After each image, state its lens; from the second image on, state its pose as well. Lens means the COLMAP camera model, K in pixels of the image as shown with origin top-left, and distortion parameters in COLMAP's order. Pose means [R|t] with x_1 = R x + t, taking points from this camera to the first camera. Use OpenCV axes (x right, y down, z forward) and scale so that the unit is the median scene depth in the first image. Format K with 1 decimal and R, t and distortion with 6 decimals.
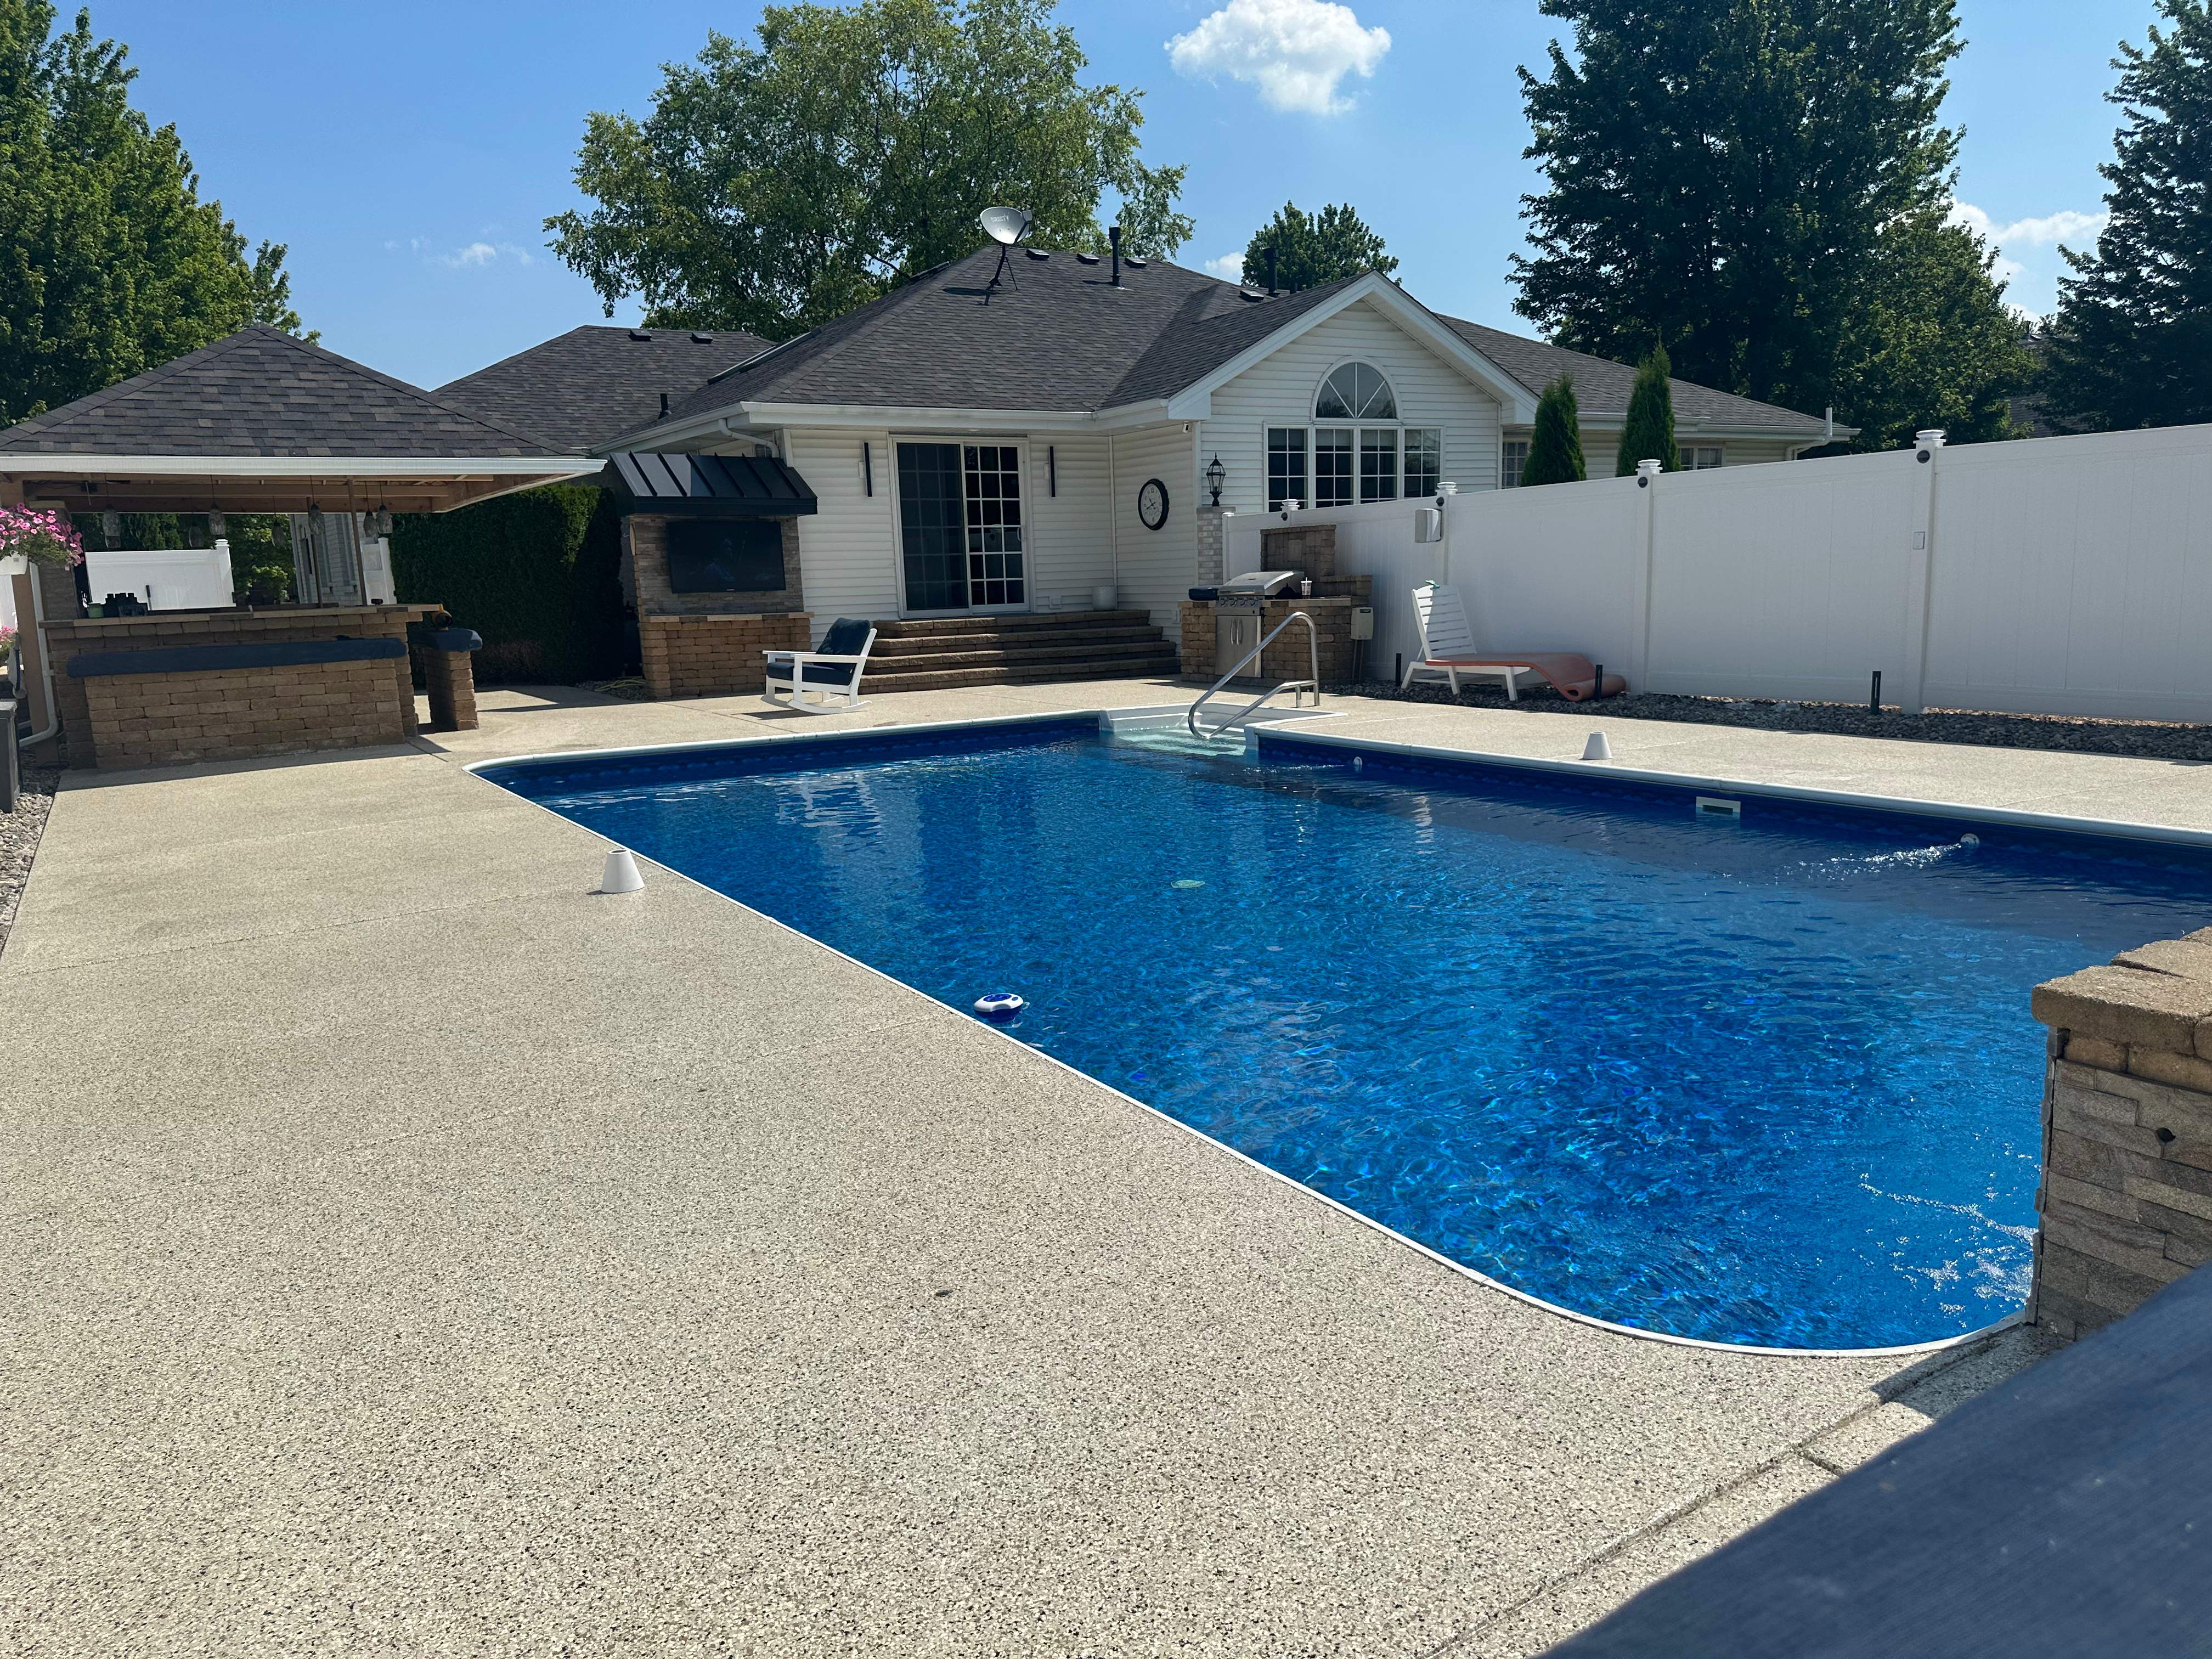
lens RADIAL K [[1566.6, 0, 1111.3], [0, 1566.6, 839.6], [0, 0, 1]] dist [0.029060, -0.033657]
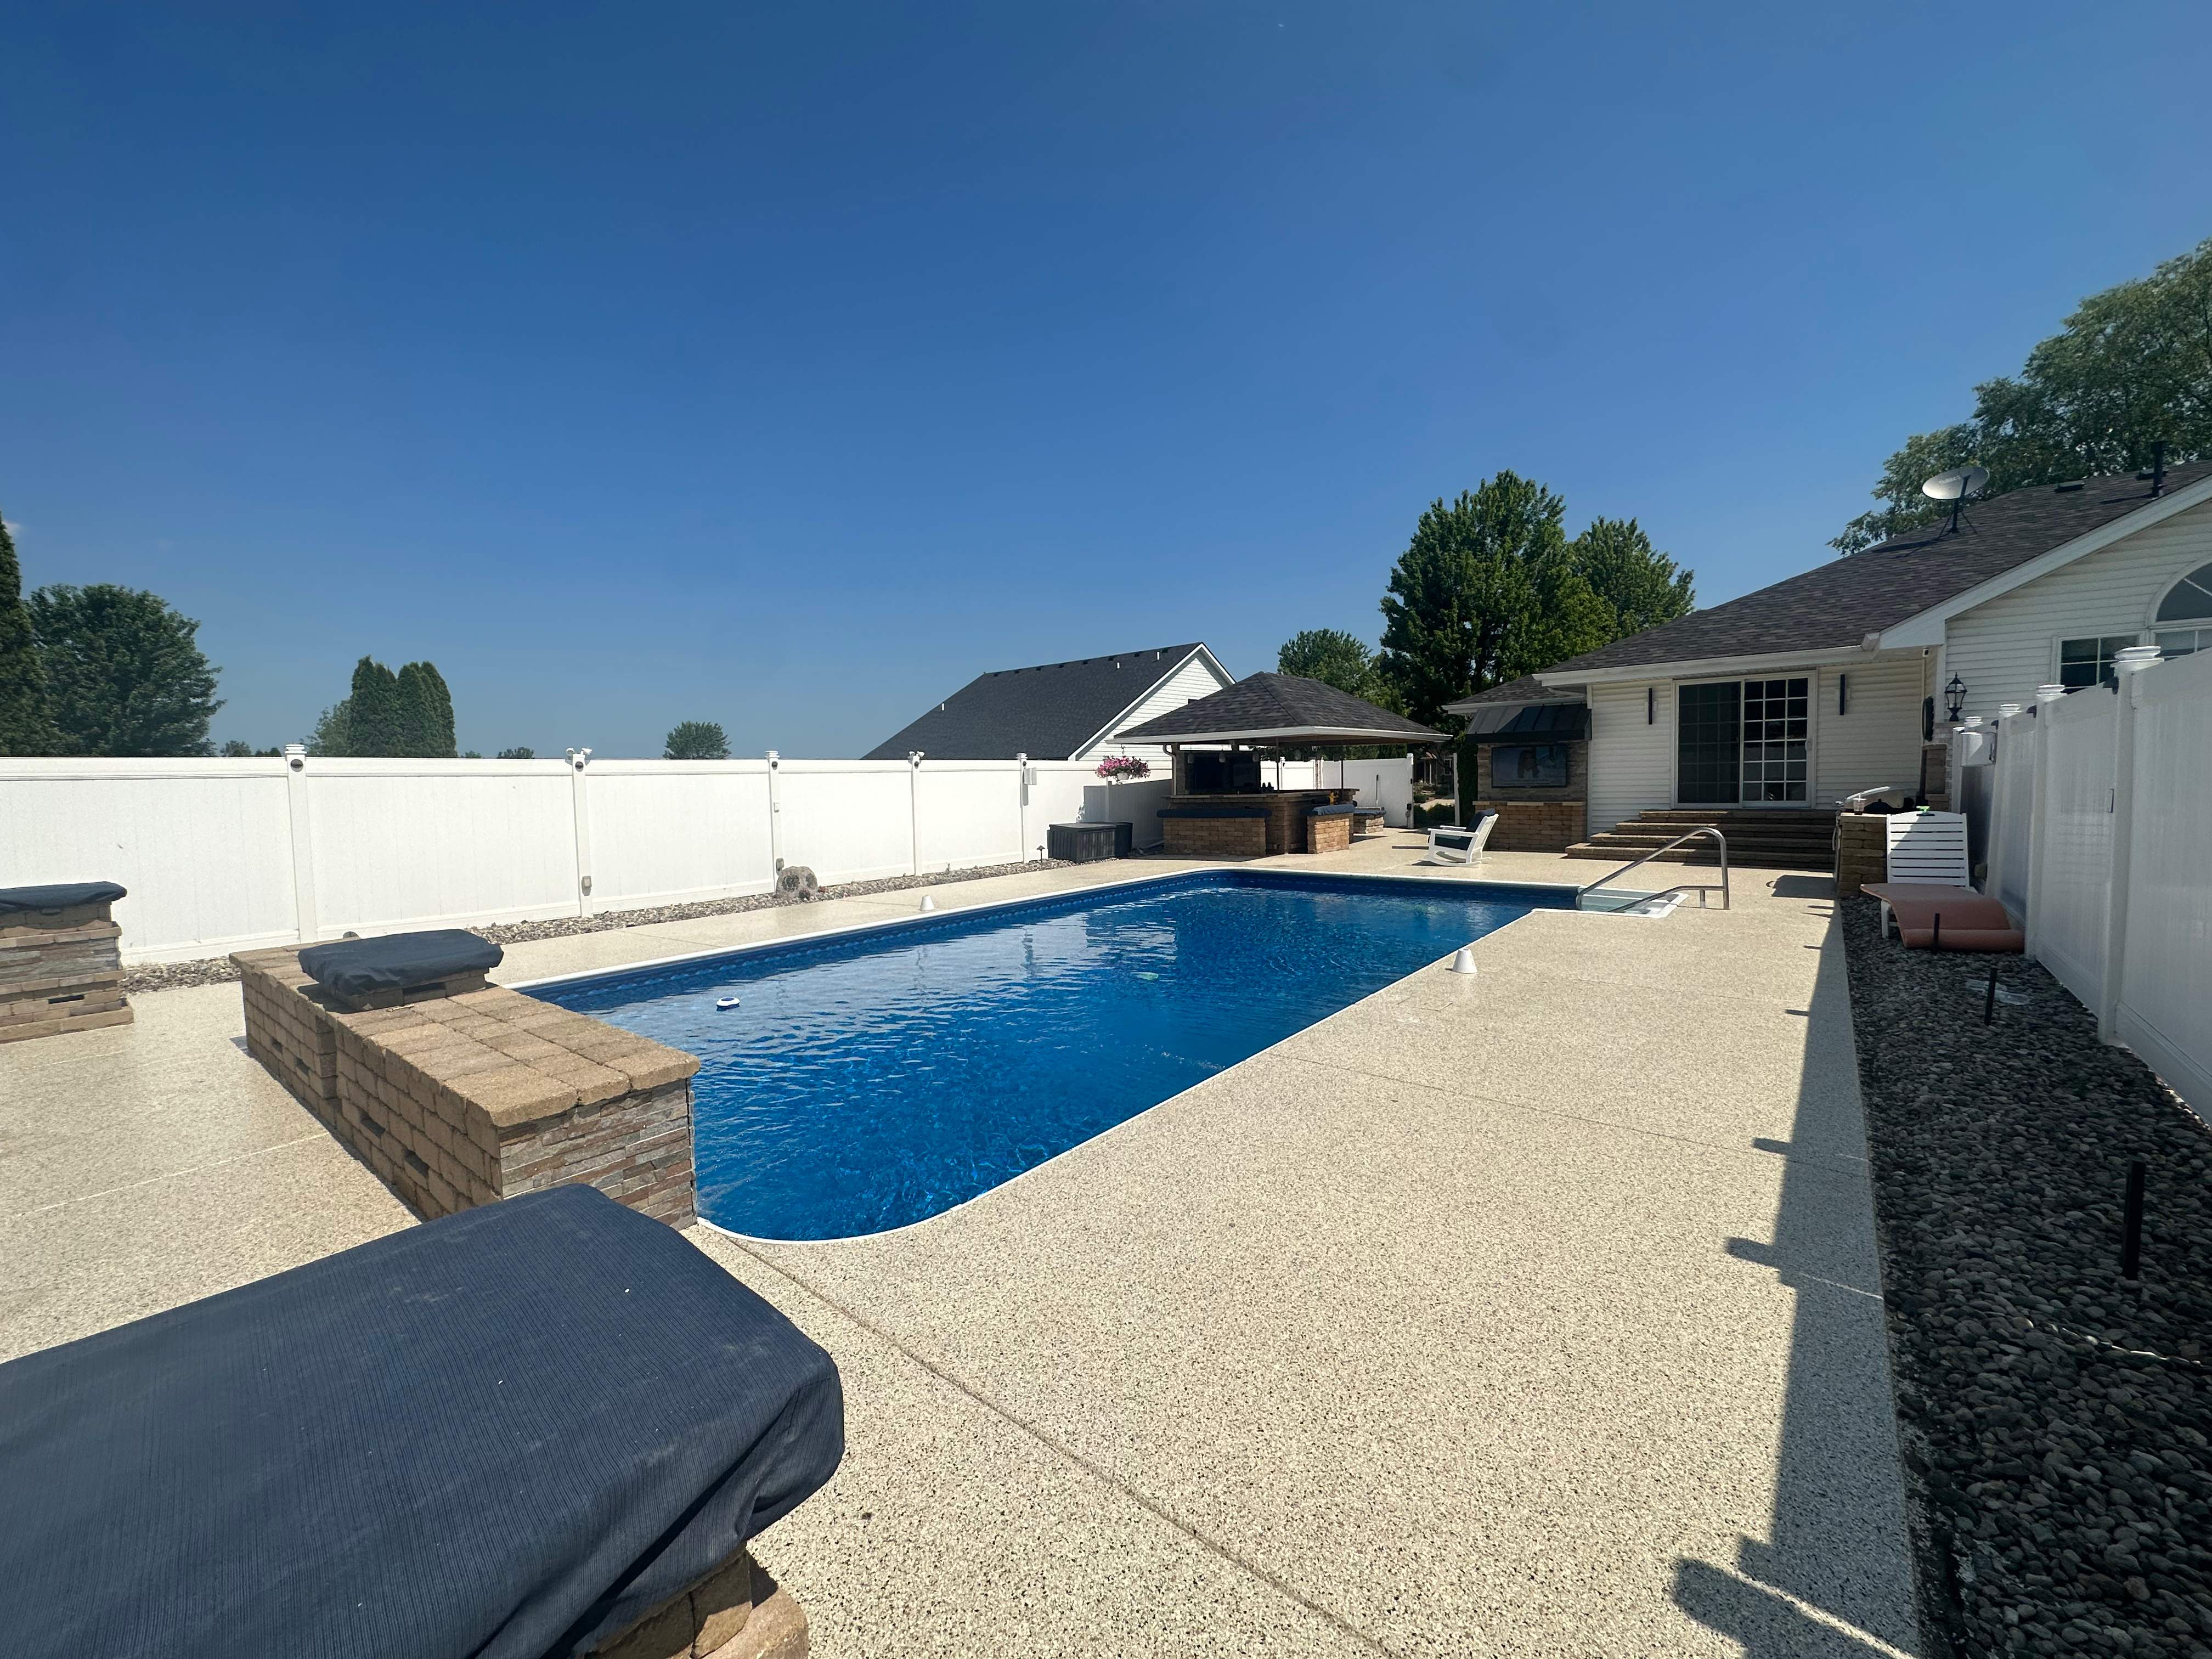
lens RADIAL K [[883.3, 0, 1111.1], [0, 883.3, 826.7], [0, 0, 1]] dist [0.000947, -0.000311]
pose [[0.346996, 0.072607, -0.935052, 0.627602], [-0.146886, 0.988902, 0.022279, -0.098850], [0.926293, 0.129615, 0.353811, 0.369388]]
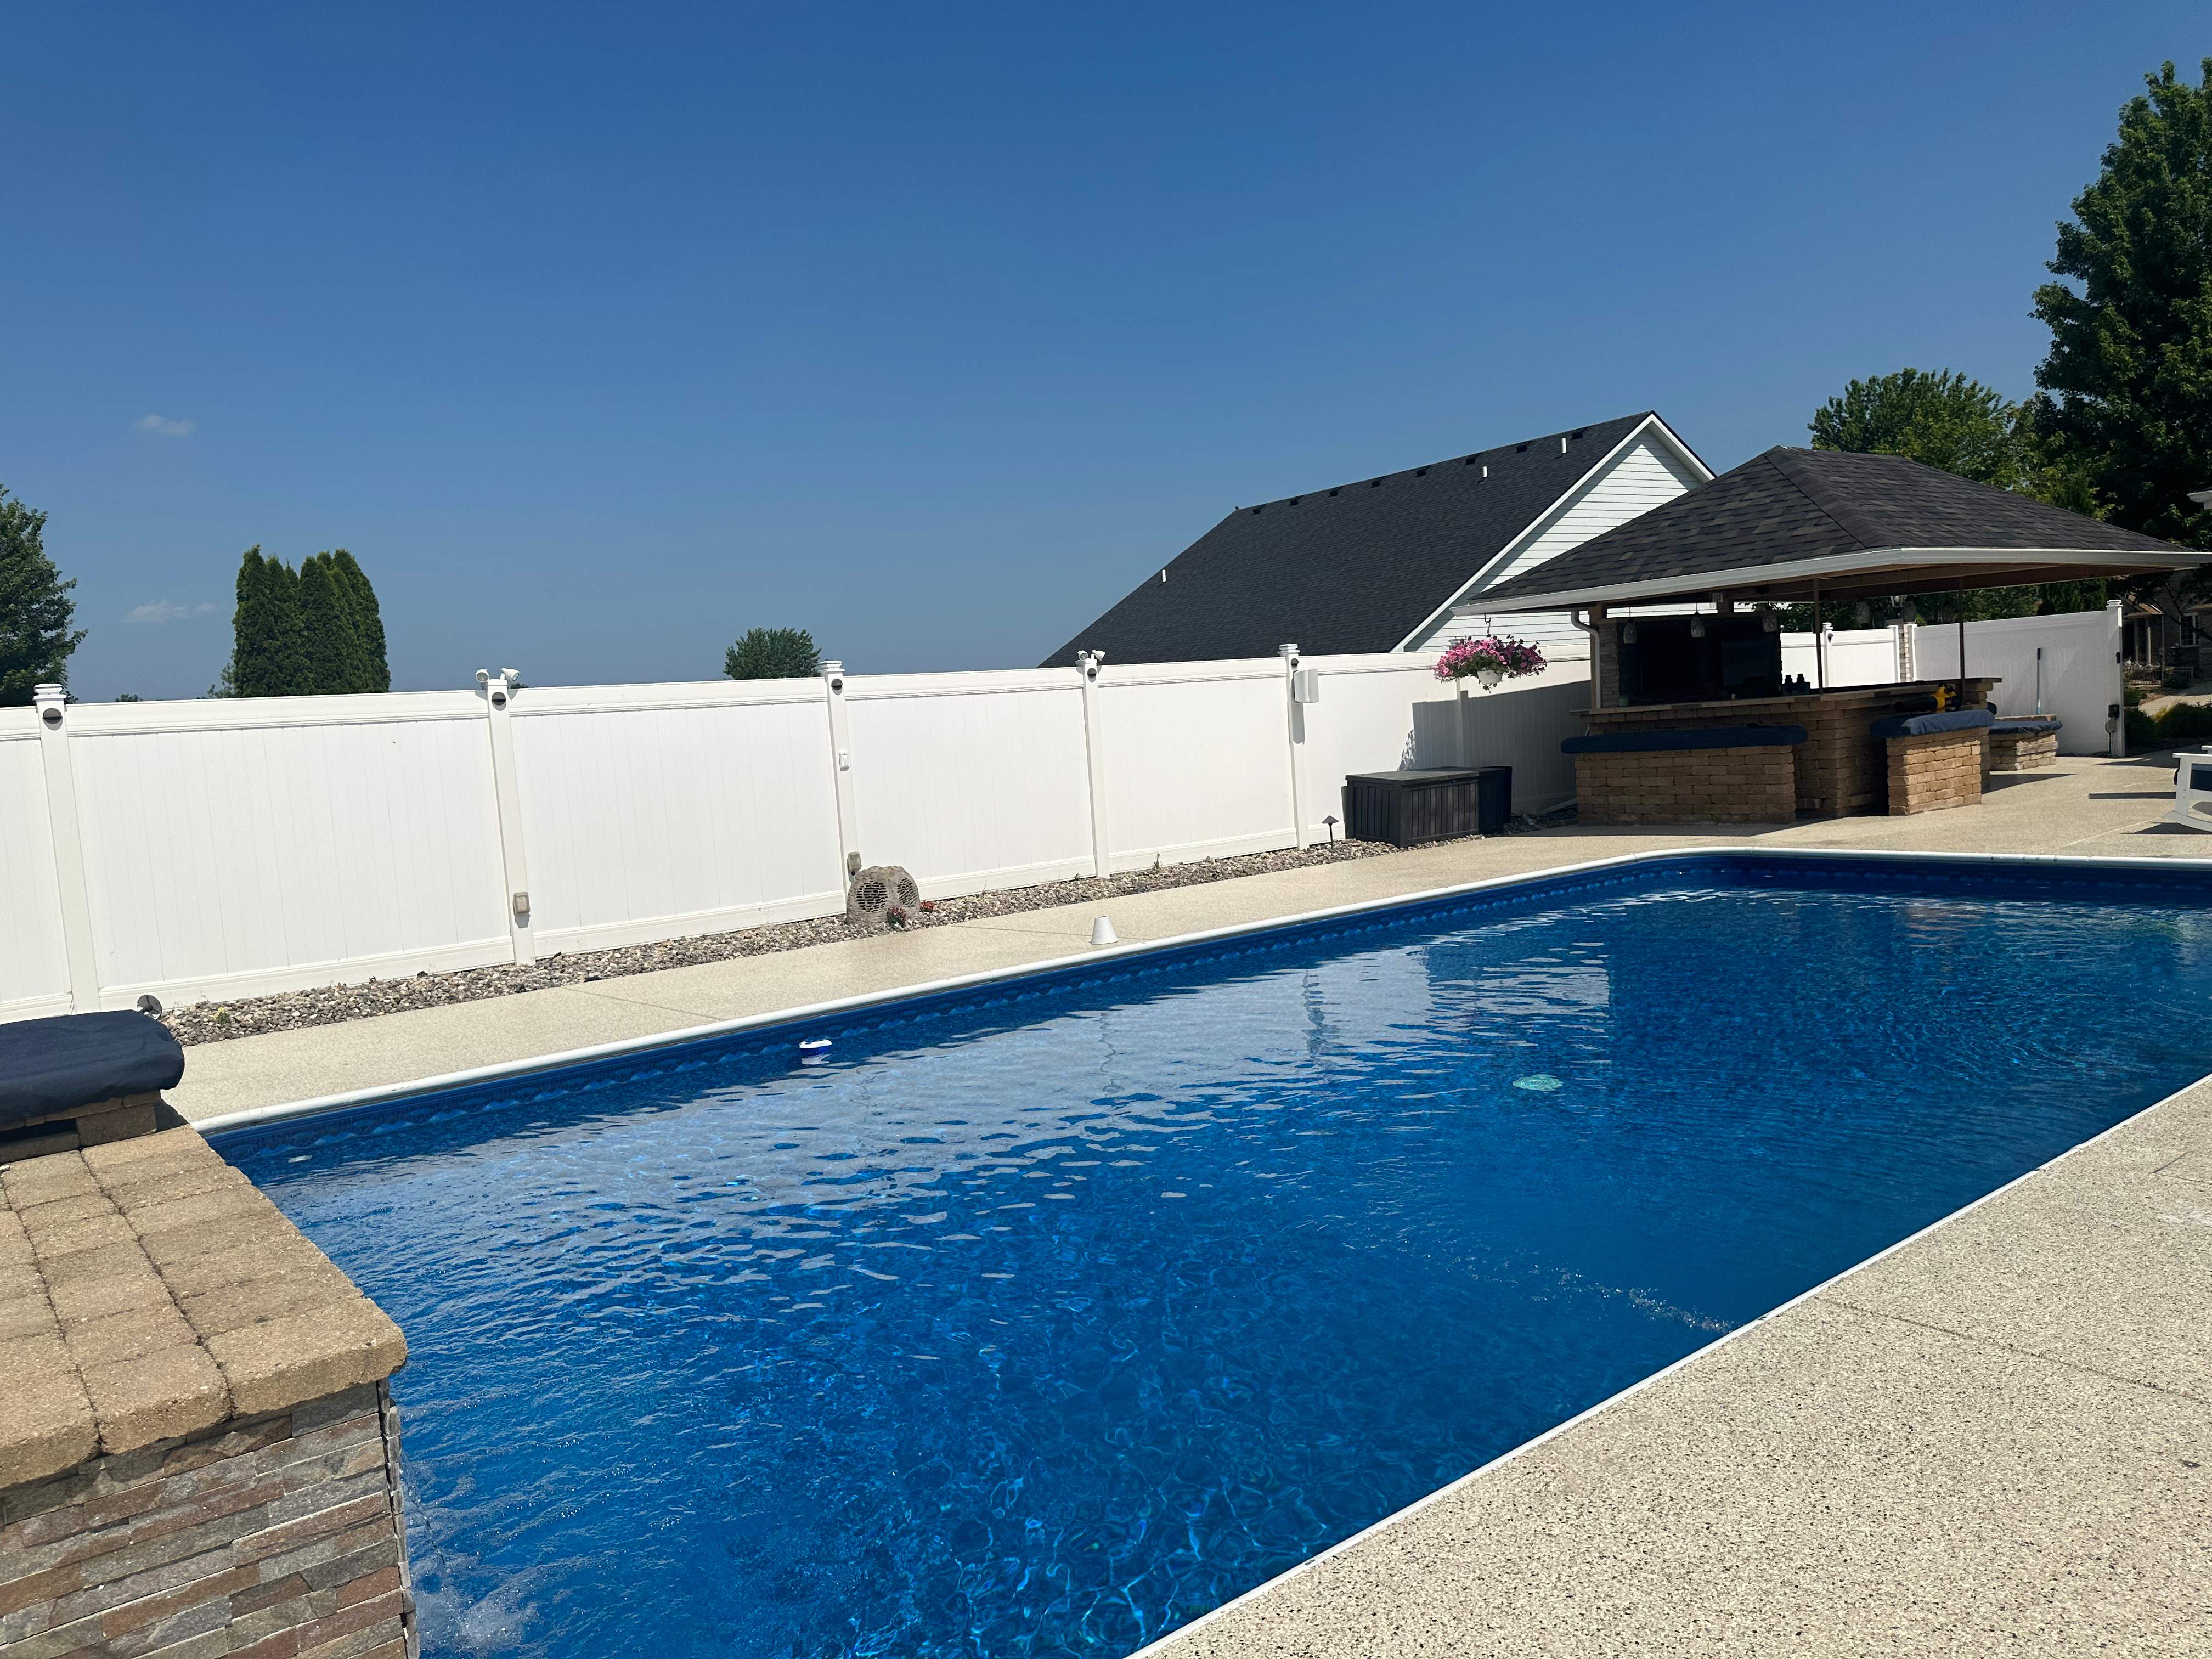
lens RADIAL K [[1566.6, 0, 1097.8], [0, 1566.6, 830.9], [0, 0, 1]] dist [0.029060, -0.033657]
pose [[0.115726, 0.094232, -0.988801, 0.567629], [-0.102805, 0.991280, 0.082436, -0.097072], [0.987947, 0.092114, 0.124404, 0.403203]]
